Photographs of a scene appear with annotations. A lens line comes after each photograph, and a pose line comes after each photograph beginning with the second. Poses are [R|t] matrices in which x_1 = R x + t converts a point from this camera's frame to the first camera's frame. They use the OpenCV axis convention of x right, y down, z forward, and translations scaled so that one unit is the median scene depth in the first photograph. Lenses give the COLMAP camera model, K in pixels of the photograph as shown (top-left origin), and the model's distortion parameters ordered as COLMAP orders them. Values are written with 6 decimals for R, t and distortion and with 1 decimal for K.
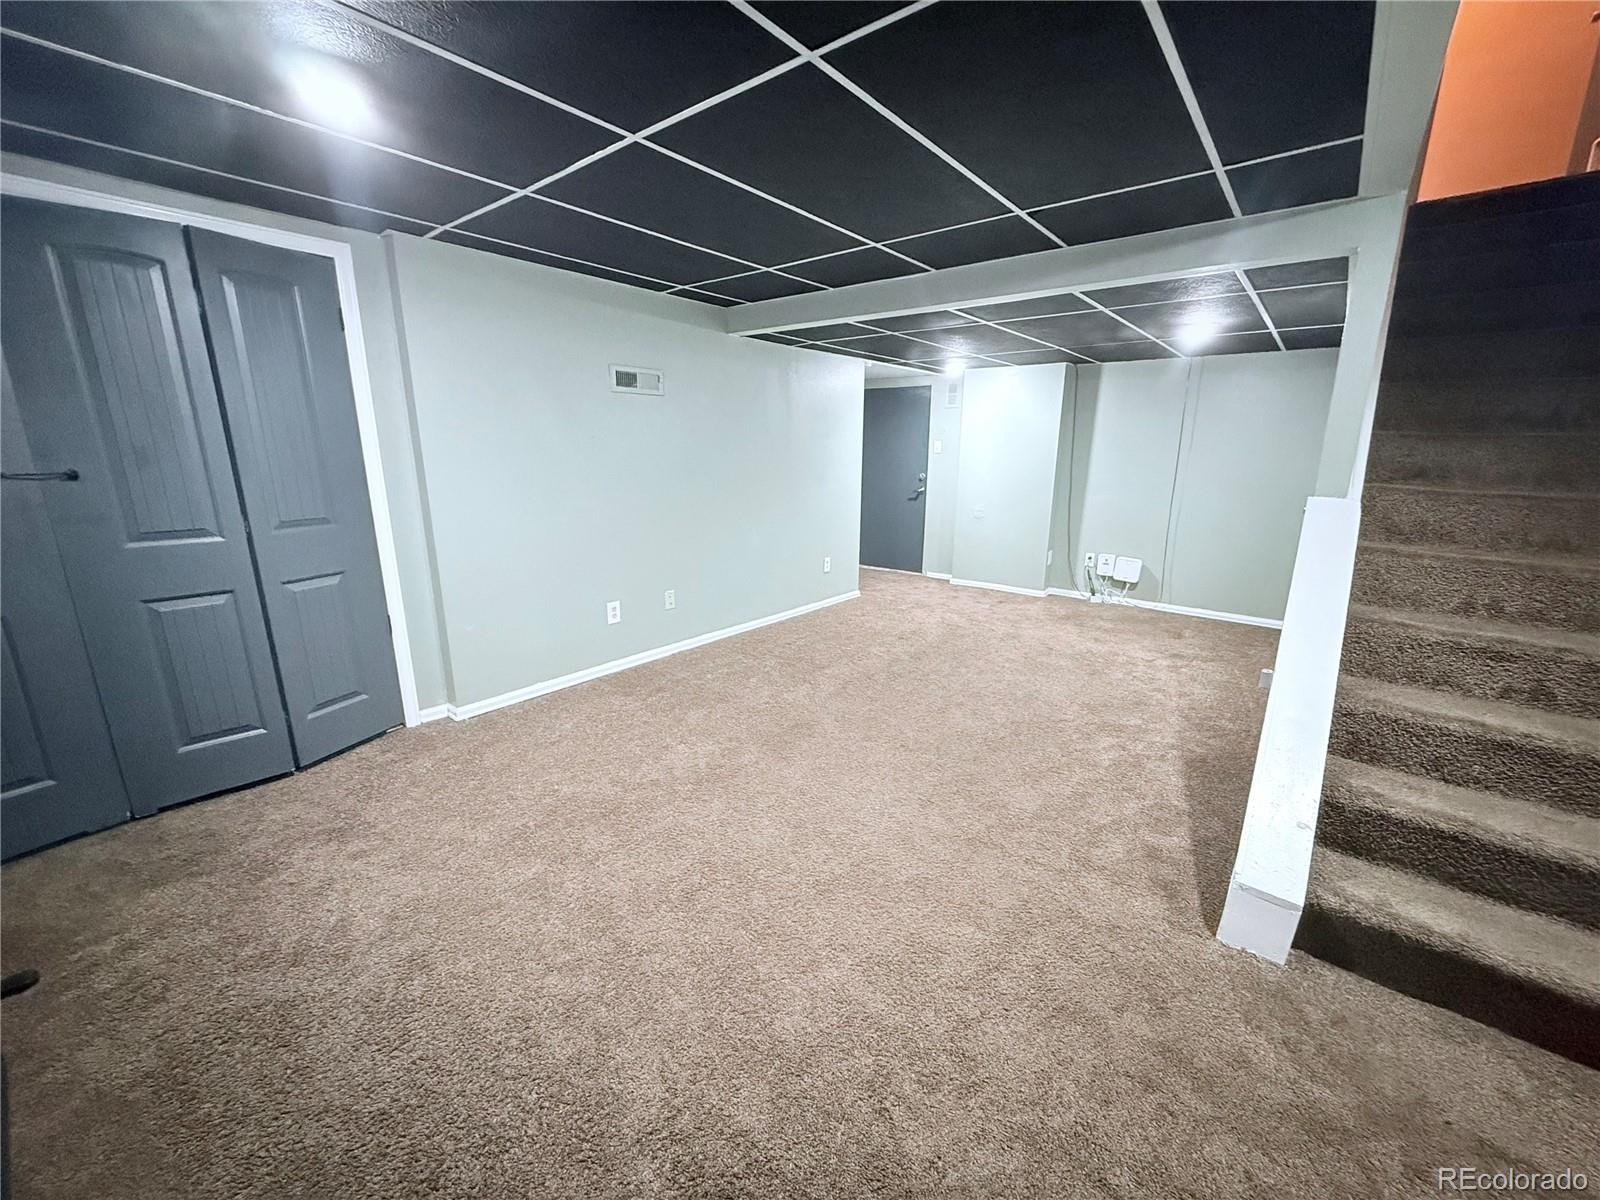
lens RADIAL K [[632.4, 0, 797.8], [0, 632.4, 597.7], [0, 0, 1]] dist [0.001702, -0.000078]
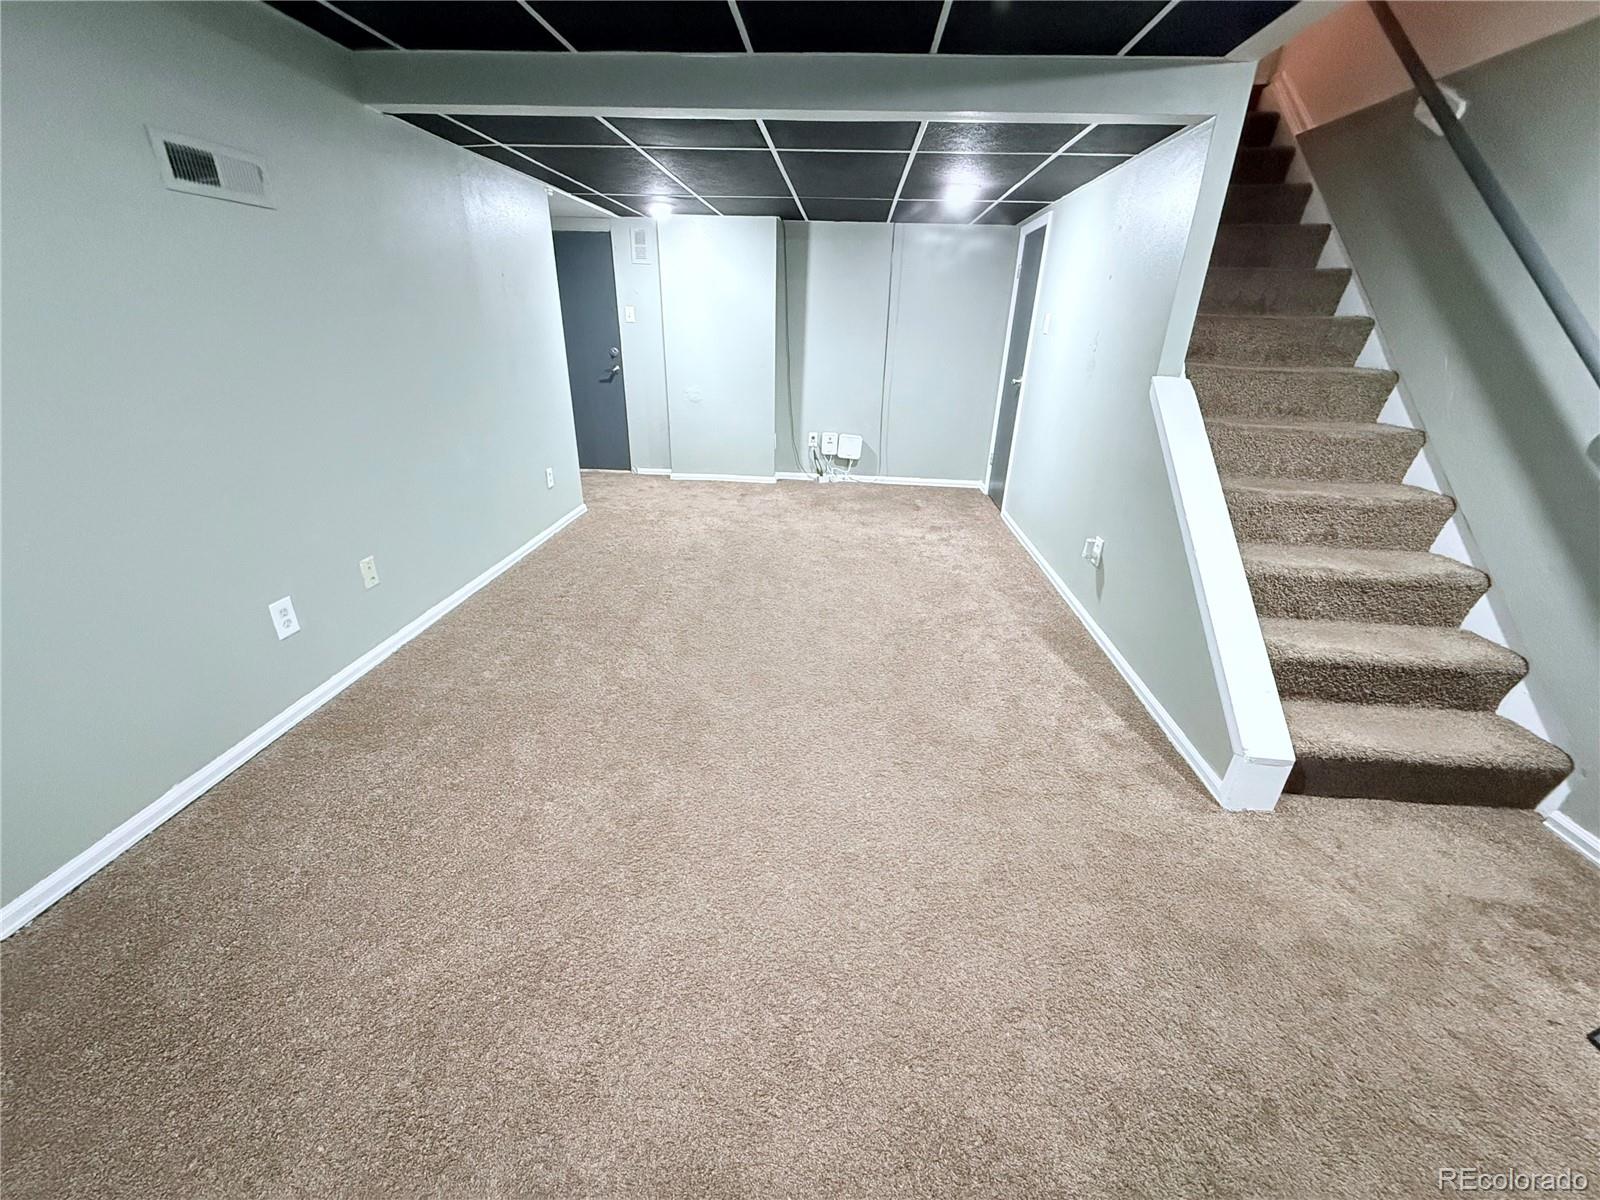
lens RADIAL K [[632.4, 0, 797.8], [0, 632.4, 600.0], [0, 0, 1]] dist [0.001702, -0.000078]
pose [[0.818765, -0.222717, 0.529170, -0.185993], [0.116383, 0.966941, 0.226892, -0.060801], [-0.562209, -0.124185, 0.817618, 0.238783]]
